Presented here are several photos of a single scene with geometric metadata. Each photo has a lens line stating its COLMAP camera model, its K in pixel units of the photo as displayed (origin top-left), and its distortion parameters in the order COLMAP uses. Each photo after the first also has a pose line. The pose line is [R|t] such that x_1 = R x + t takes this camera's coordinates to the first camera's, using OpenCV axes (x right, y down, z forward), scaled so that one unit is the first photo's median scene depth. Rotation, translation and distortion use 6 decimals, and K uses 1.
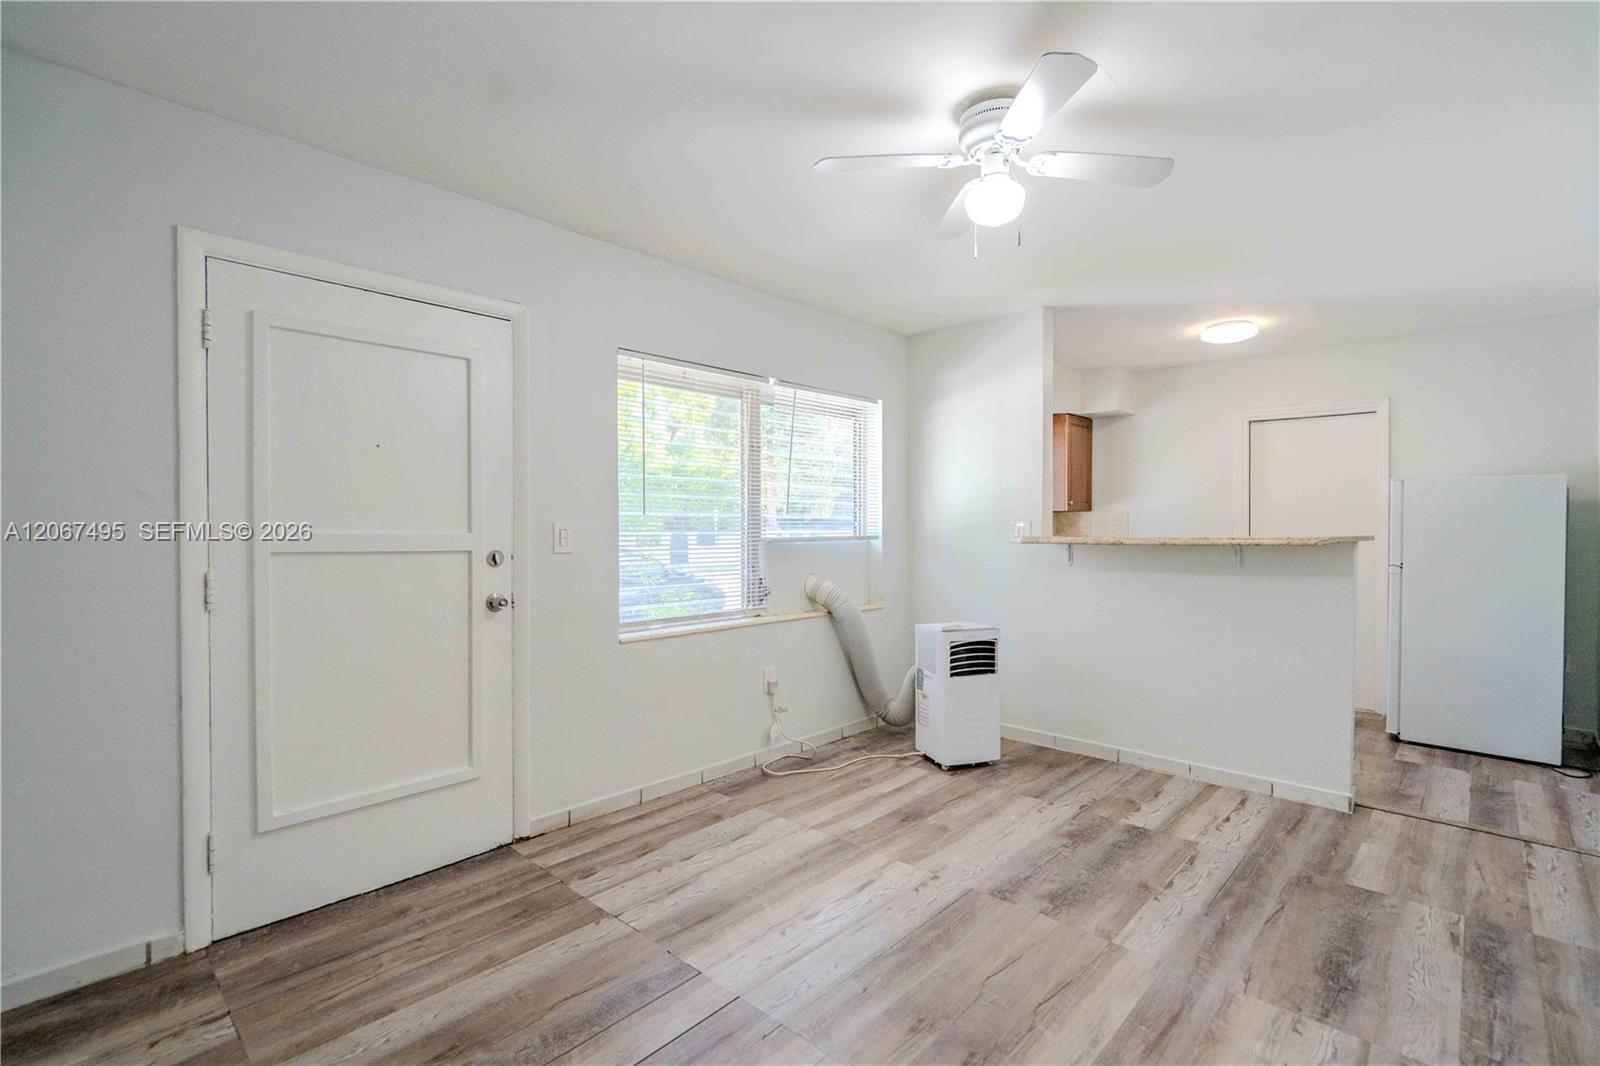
lens RADIAL K [[724.1, 0, 805.0], [0, 724.1, 536.3], [0, 0, 1]] dist [-0.004565, -0.000042]
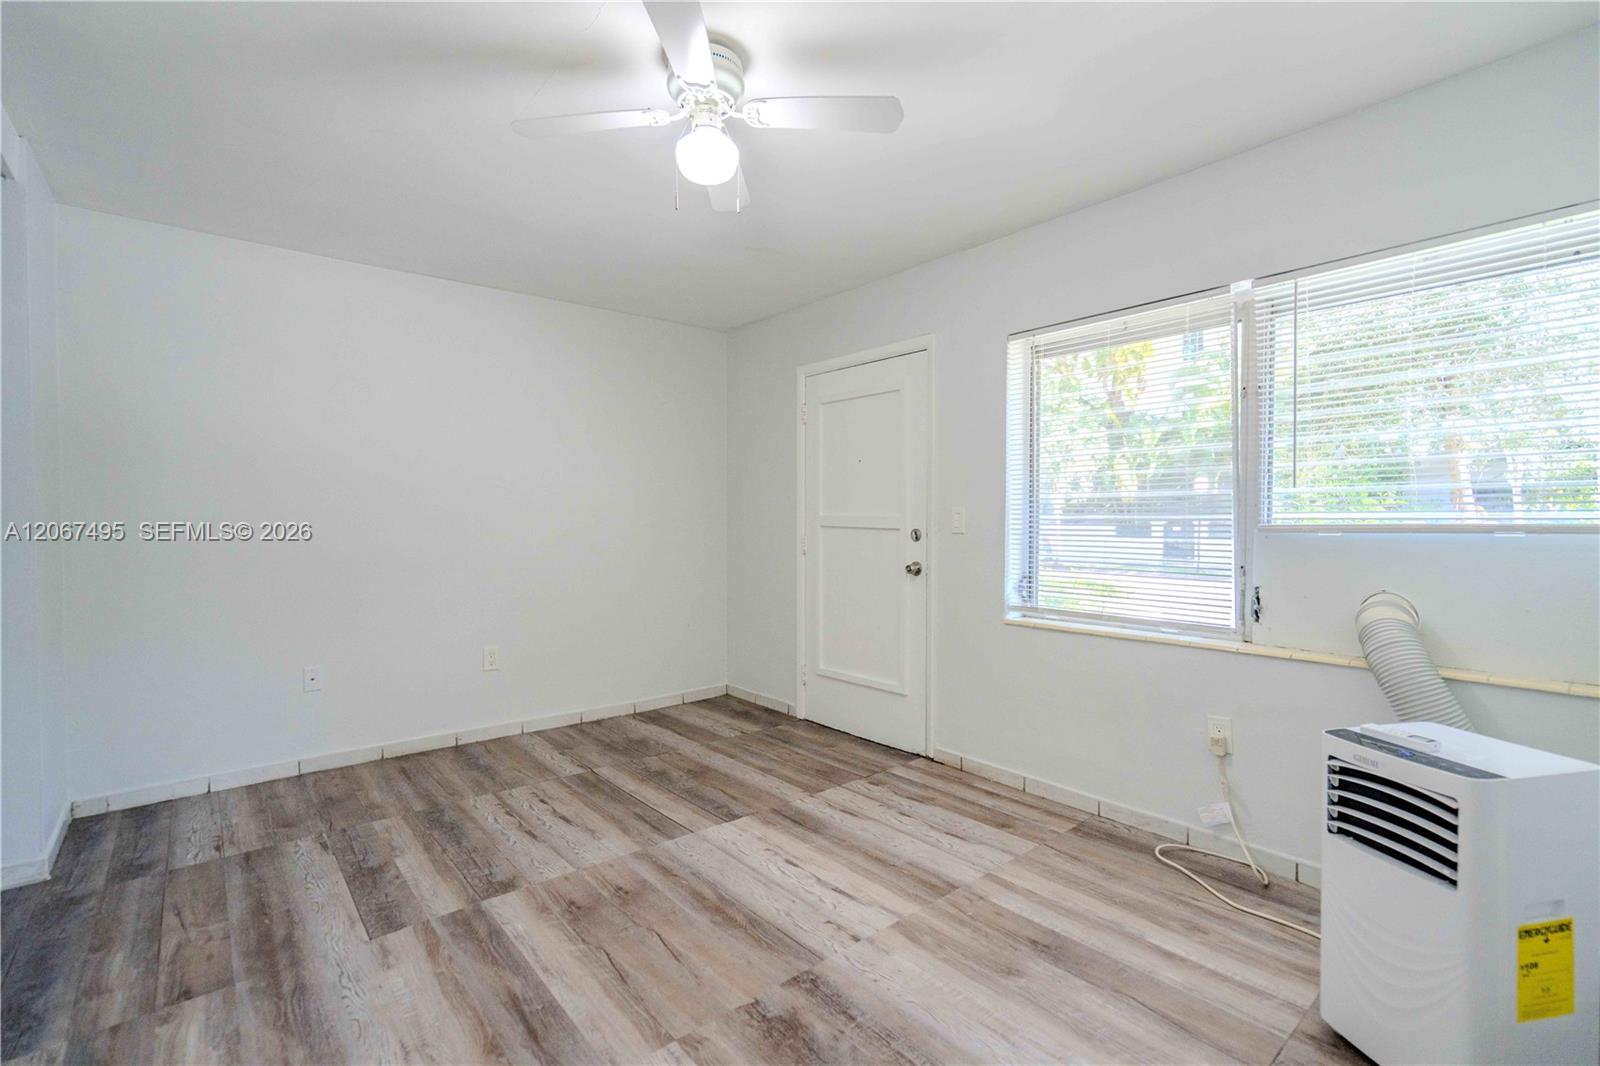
lens RADIAL K [[724.1, 0, 805.0], [0, 724.1, 536.3], [0, 0, 1]] dist [-0.004565, -0.000042]
pose [[-0.112132, 0.029224, -0.993264, 1.041236], [-0.008297, 0.999505, 0.030345, -0.006549], [0.993659, 0.011643, -0.111834, 1.089522]]
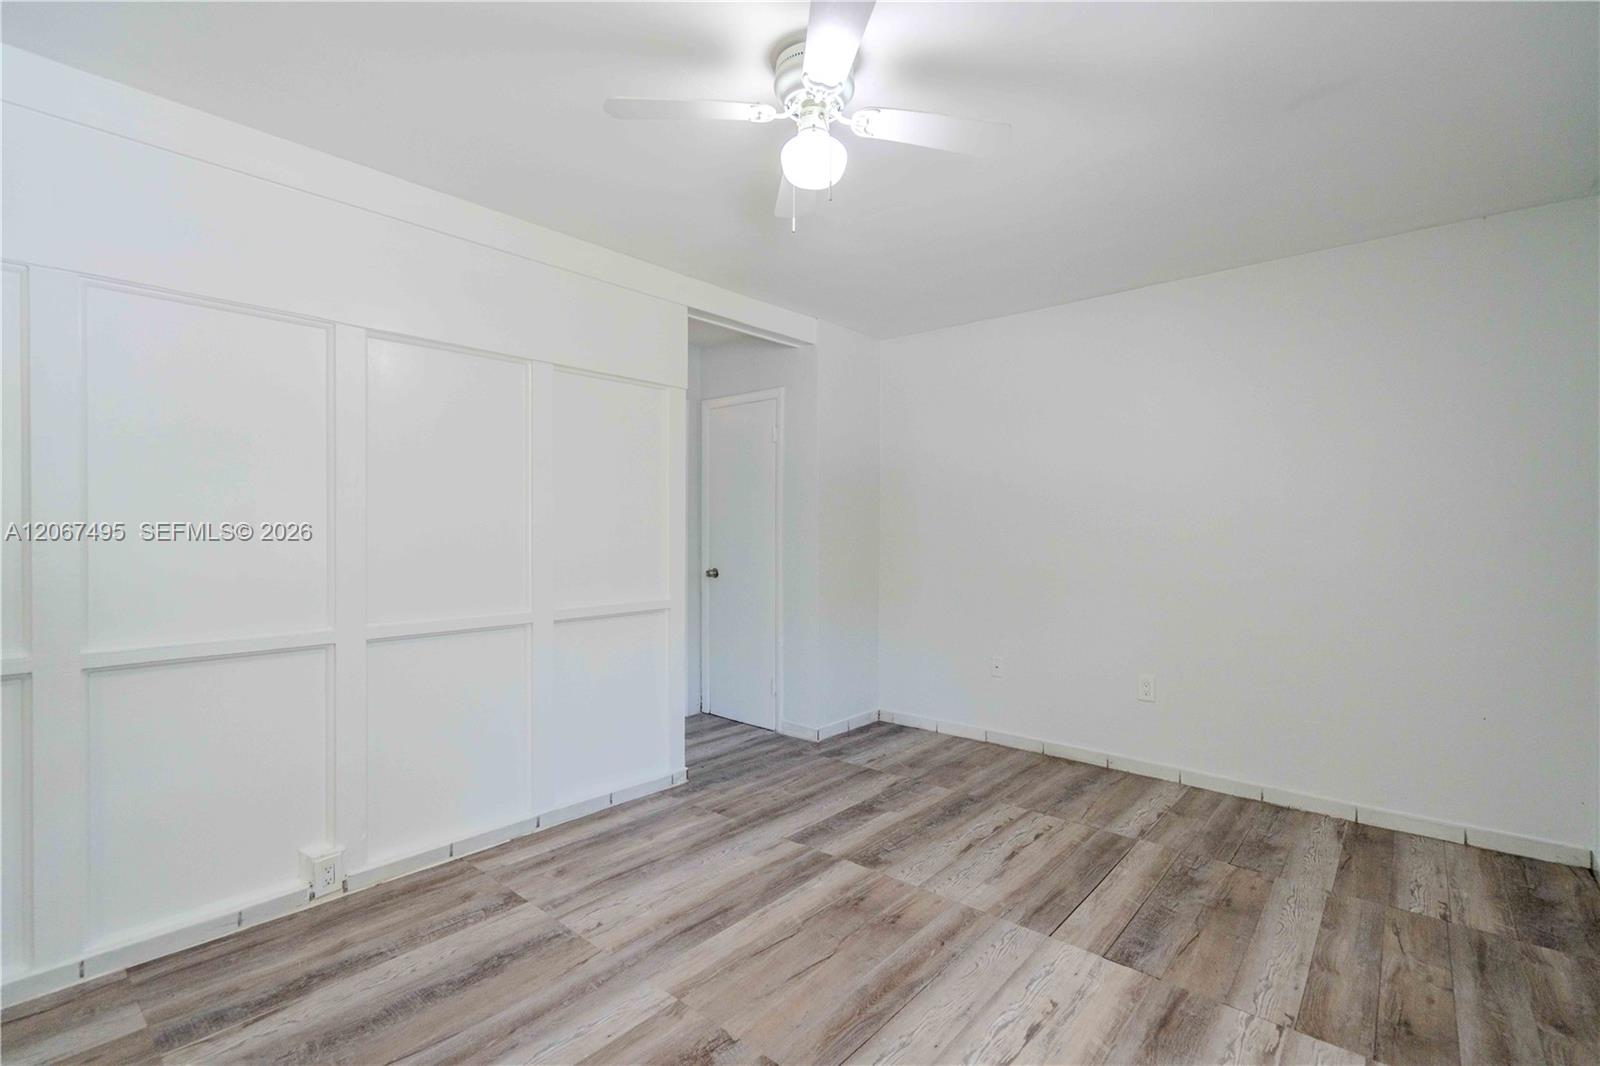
lens RADIAL K [[724.1, 0, 805.0], [0, 724.1, 536.3], [0, 0, 1]] dist [-0.004565, -0.000042]
pose [[-0.999131, 0.000347, -0.041688, 0.273337], [-0.000392, 0.999843, 0.017710, -0.017321], [0.041688, 0.017711, -0.998974, 1.676271]]
